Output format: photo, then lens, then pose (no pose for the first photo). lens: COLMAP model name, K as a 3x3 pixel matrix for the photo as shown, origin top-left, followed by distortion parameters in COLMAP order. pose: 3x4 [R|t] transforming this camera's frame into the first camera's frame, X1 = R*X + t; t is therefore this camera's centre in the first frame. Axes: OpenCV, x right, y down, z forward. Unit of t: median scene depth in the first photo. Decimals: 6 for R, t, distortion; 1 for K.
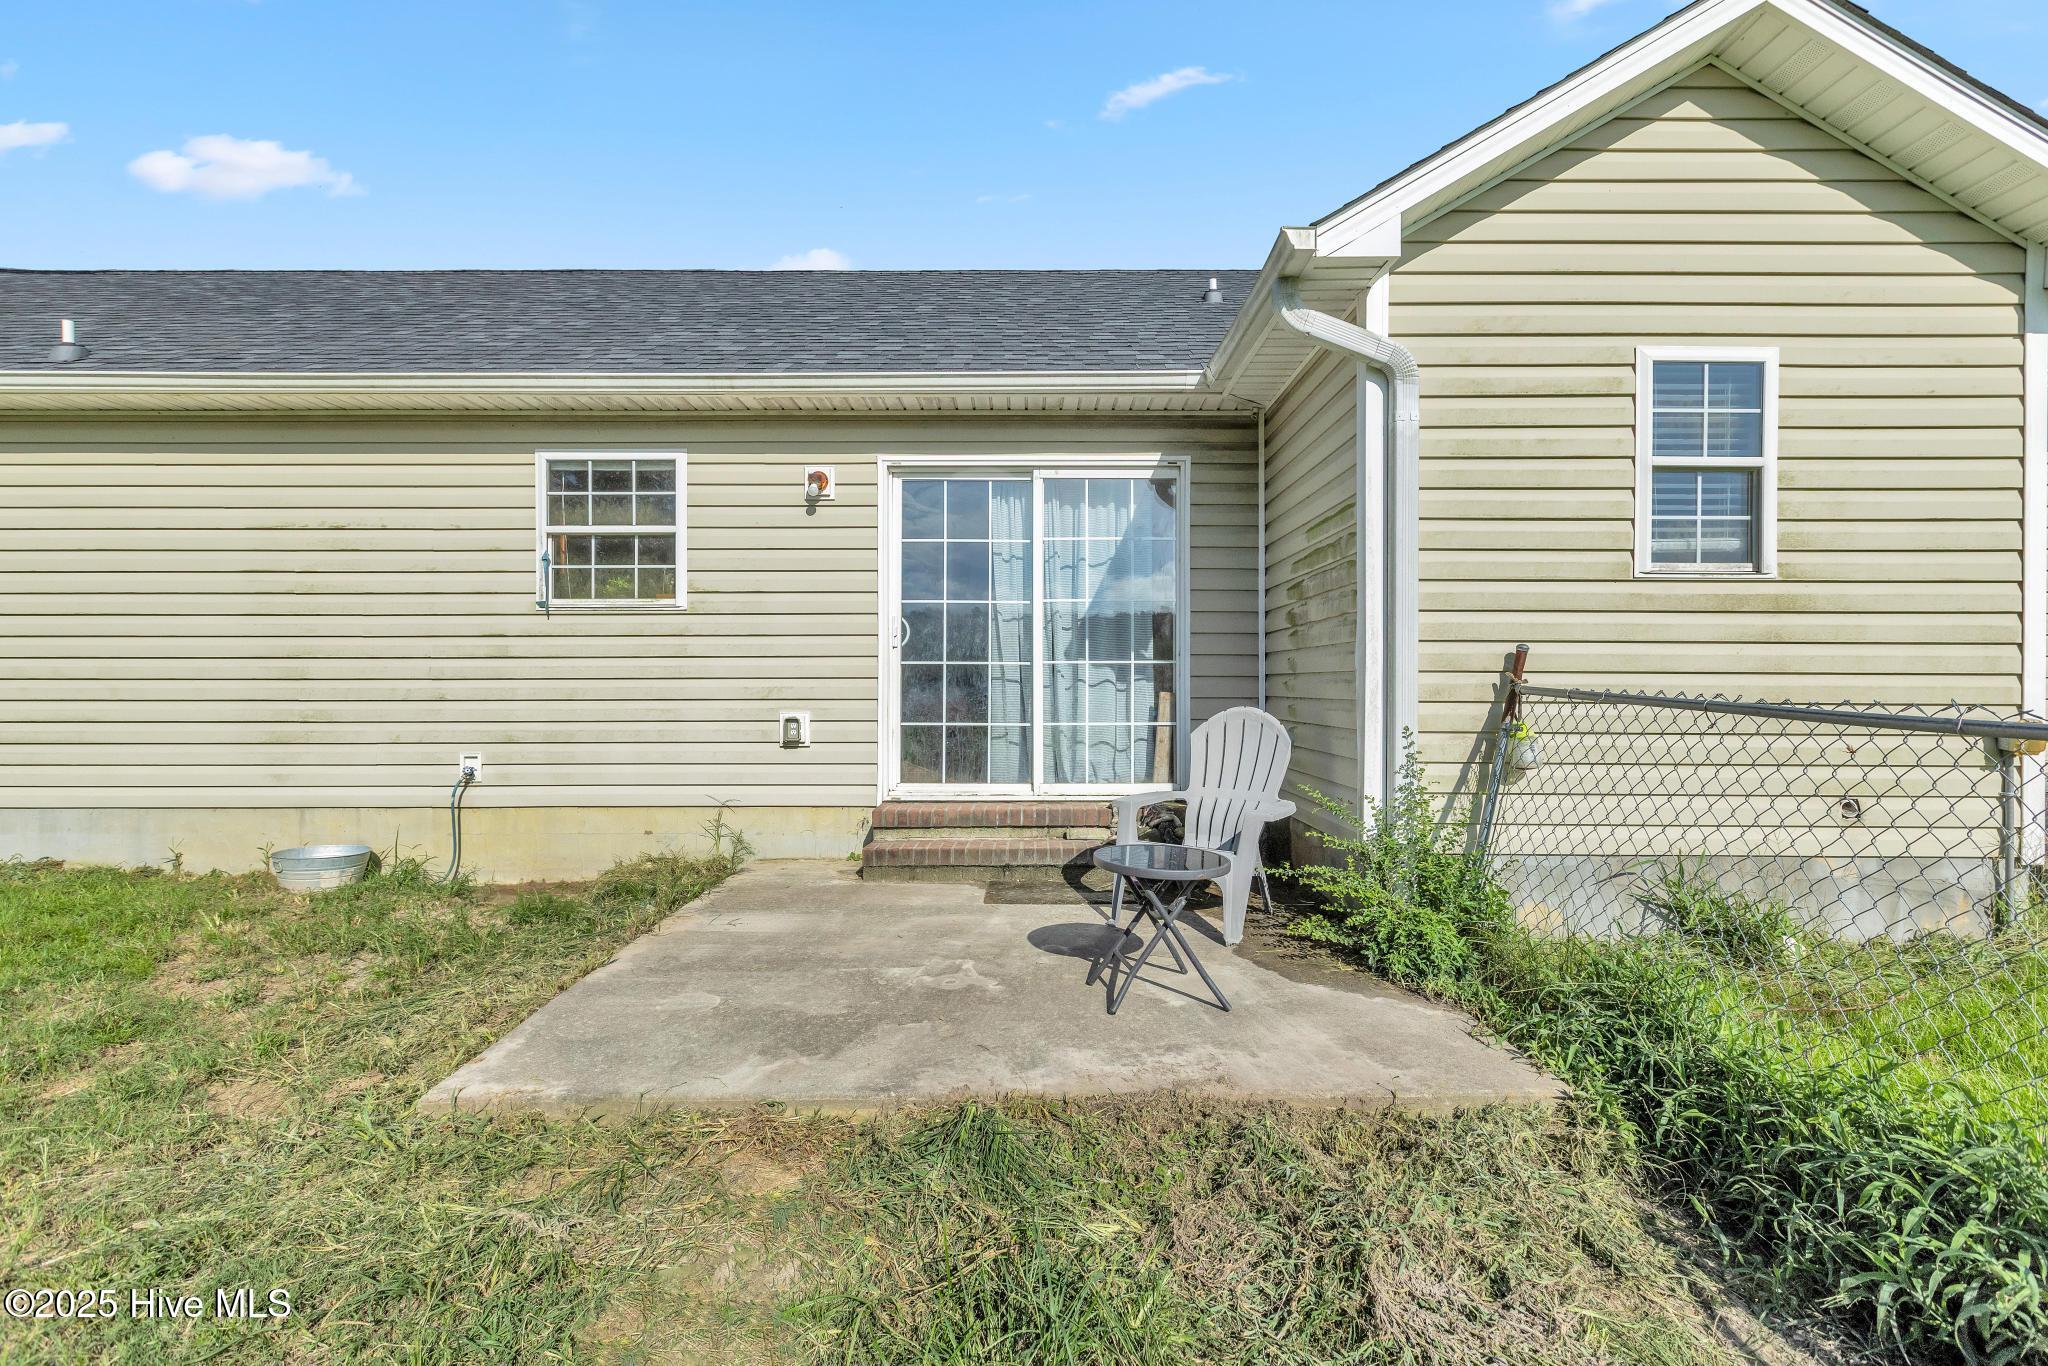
lens RADIAL K [[920.5, 0, 1021.5], [0, 920.5, 690.5], [0, 0, 1]] dist [-0.000588, -0.000011]
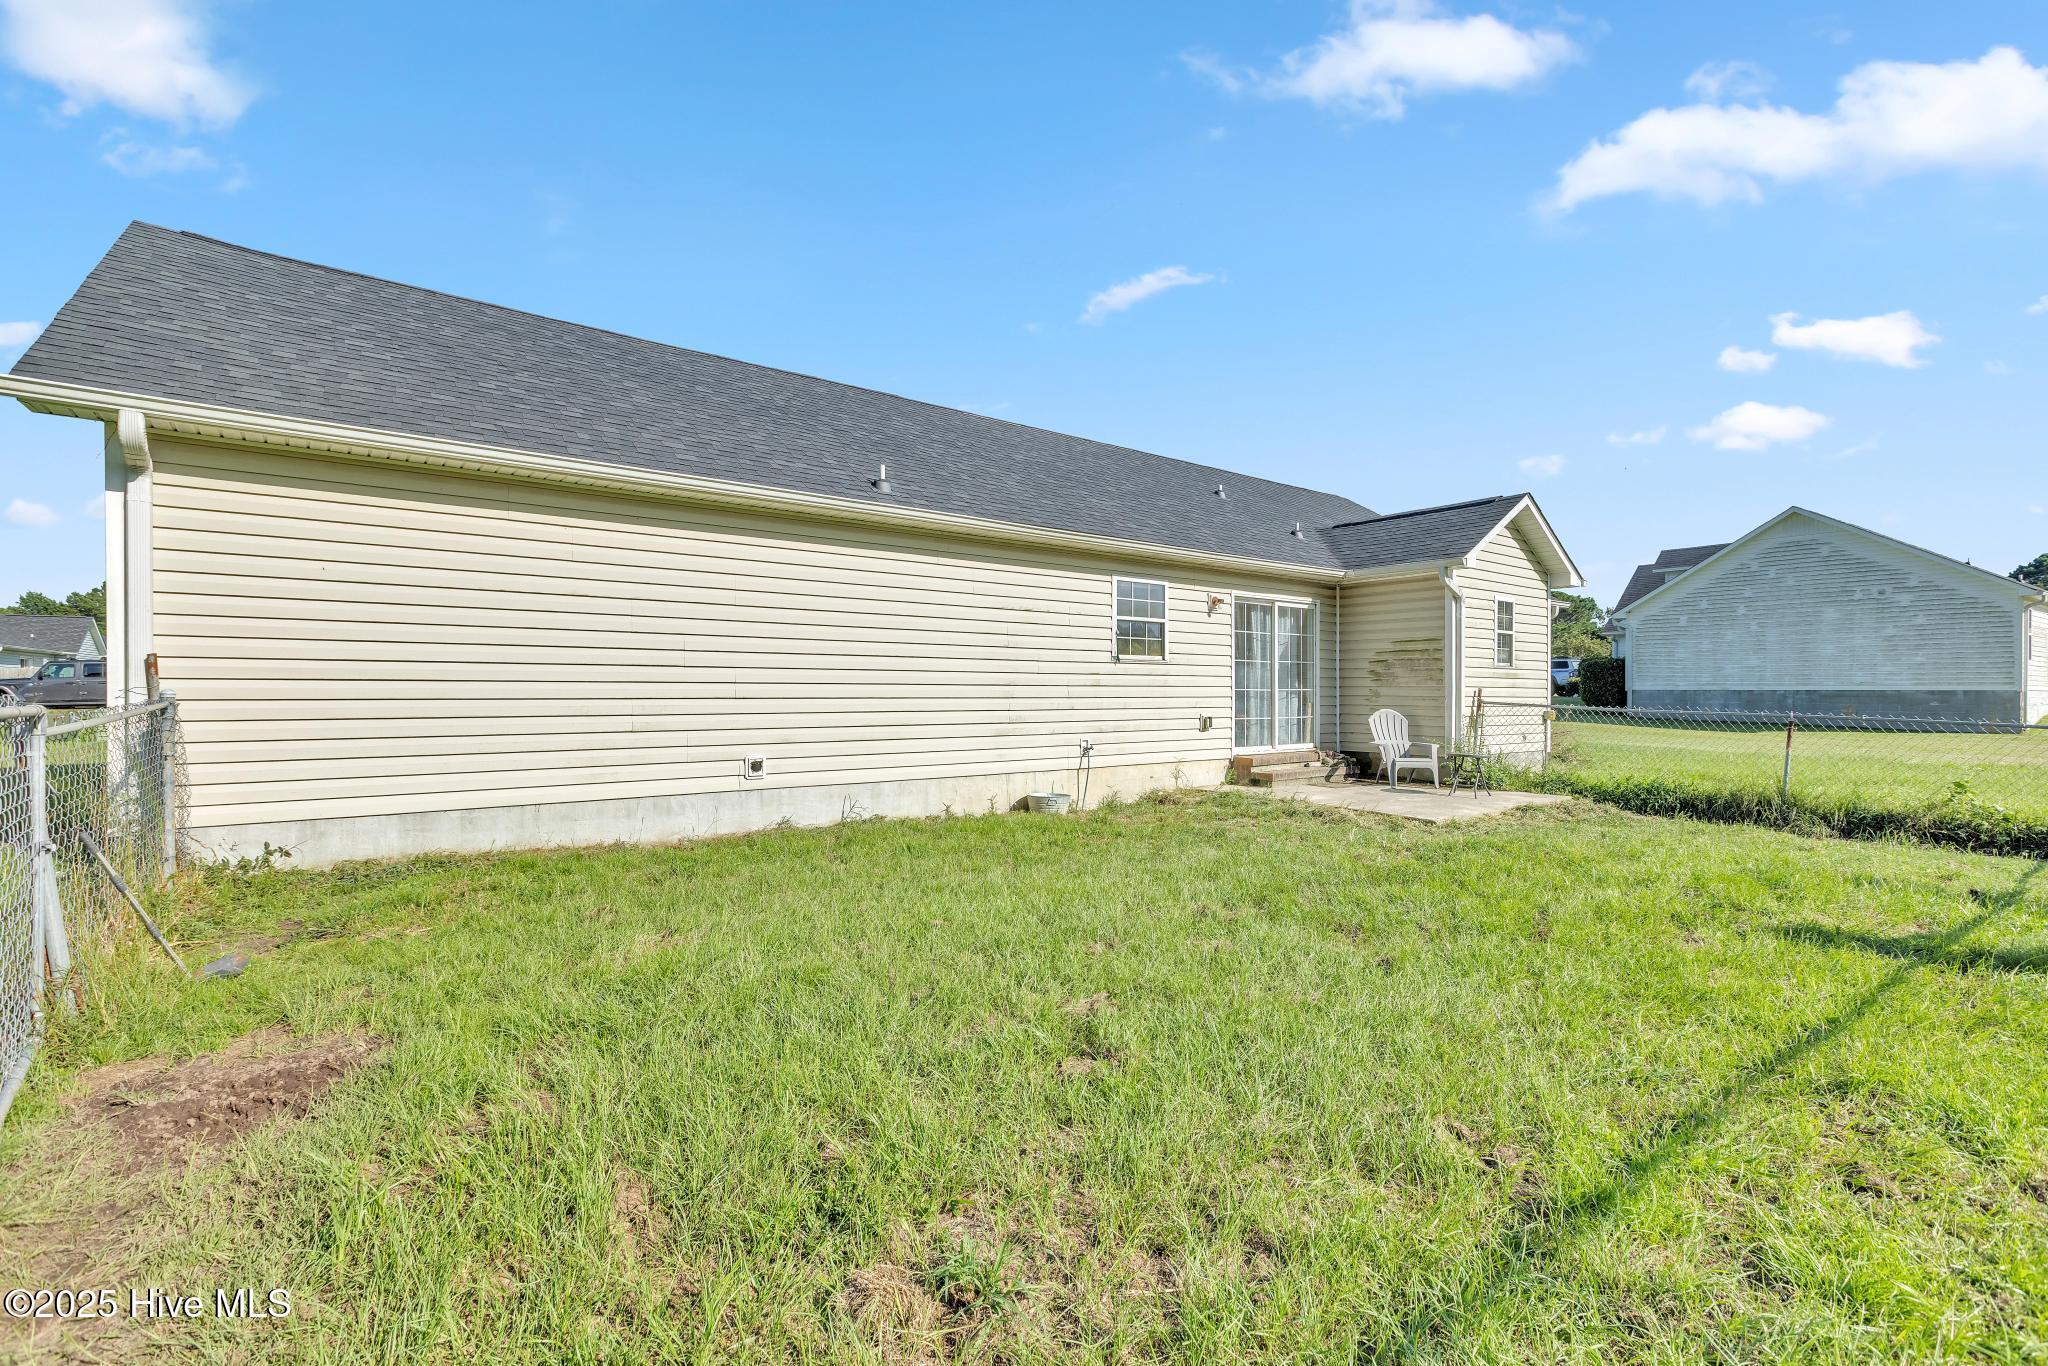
lens RADIAL K [[920.5, 0, 1021.5], [0, 920.5, 690.5], [0, 0, 1]] dist [-0.000588, -0.000011]
pose [[0.786971, 0.004216, 0.616975, -1.817239], [0.001158, 0.999965, -0.008311, -0.011530], [-0.616989, 0.007255, 0.786939, -0.348869]]
